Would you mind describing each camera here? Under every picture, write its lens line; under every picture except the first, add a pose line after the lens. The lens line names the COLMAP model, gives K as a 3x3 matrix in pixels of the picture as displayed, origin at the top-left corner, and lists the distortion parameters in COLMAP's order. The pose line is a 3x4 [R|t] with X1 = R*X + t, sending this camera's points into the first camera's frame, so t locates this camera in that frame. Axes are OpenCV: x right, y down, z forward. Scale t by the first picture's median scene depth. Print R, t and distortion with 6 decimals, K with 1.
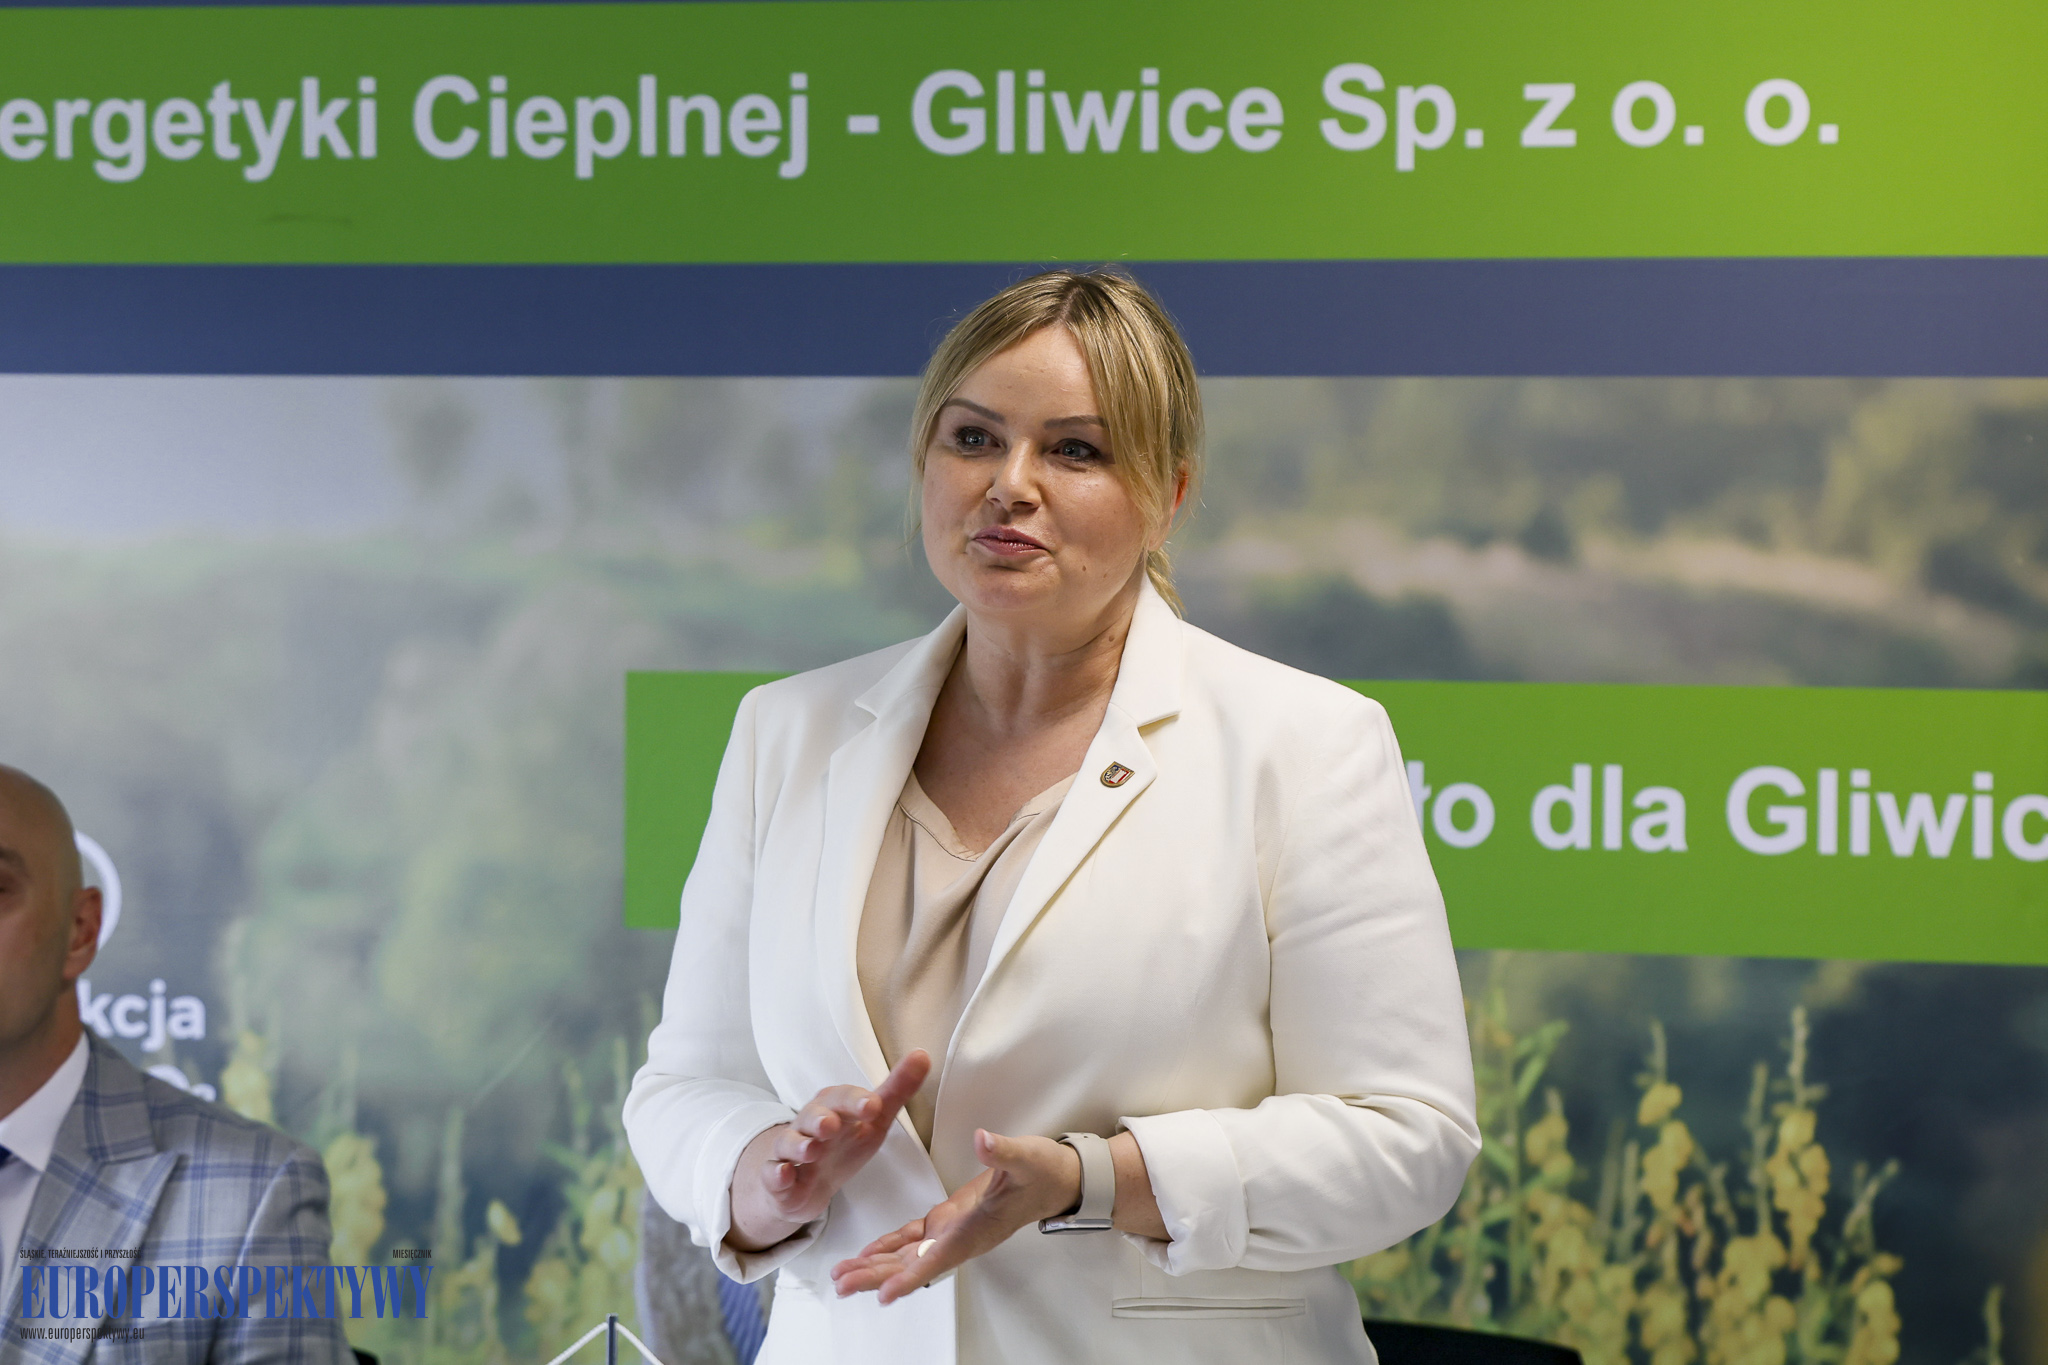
lens RADIAL K [[6624.3, 0, 1026.1], [0, 6624.3, 735.3], [0, 0, 1]] dist [0.106668, 4.428299]
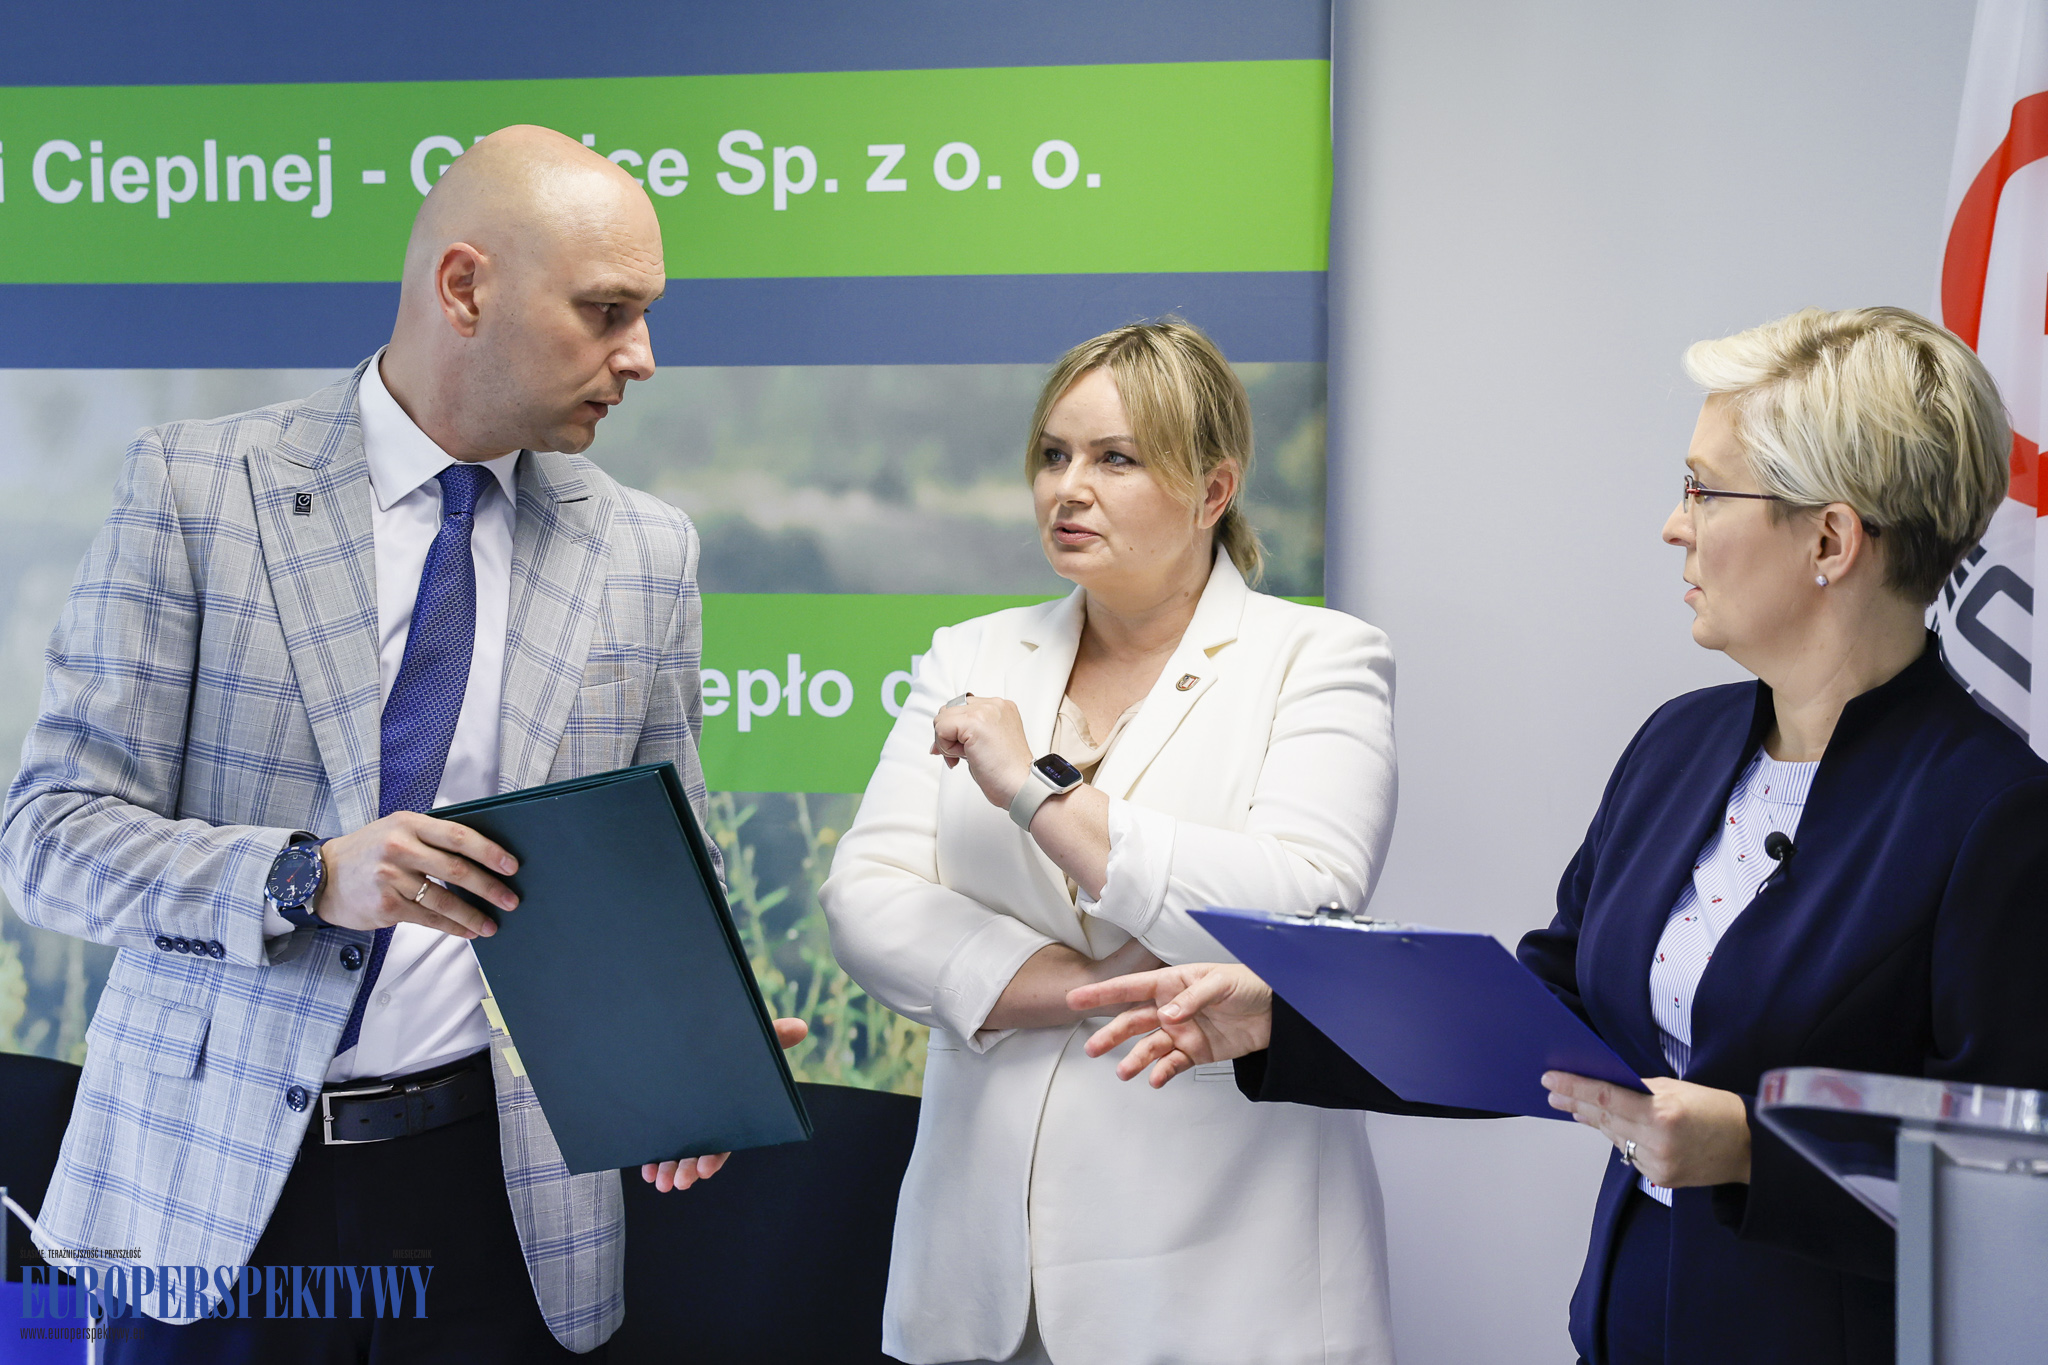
lens RADIAL K [[3677.5, 0, 943.1], [0, 3677.5, 637.1], [0, 0, 1]] dist [0.205121, -0.023062]
pose [[0.997628, -0.011570, 0.067854, 0.038515], [0.010714, 0.999858, 0.012969, -0.008699], [-0.067994, -0.012211, 0.997611, 0.257898]]
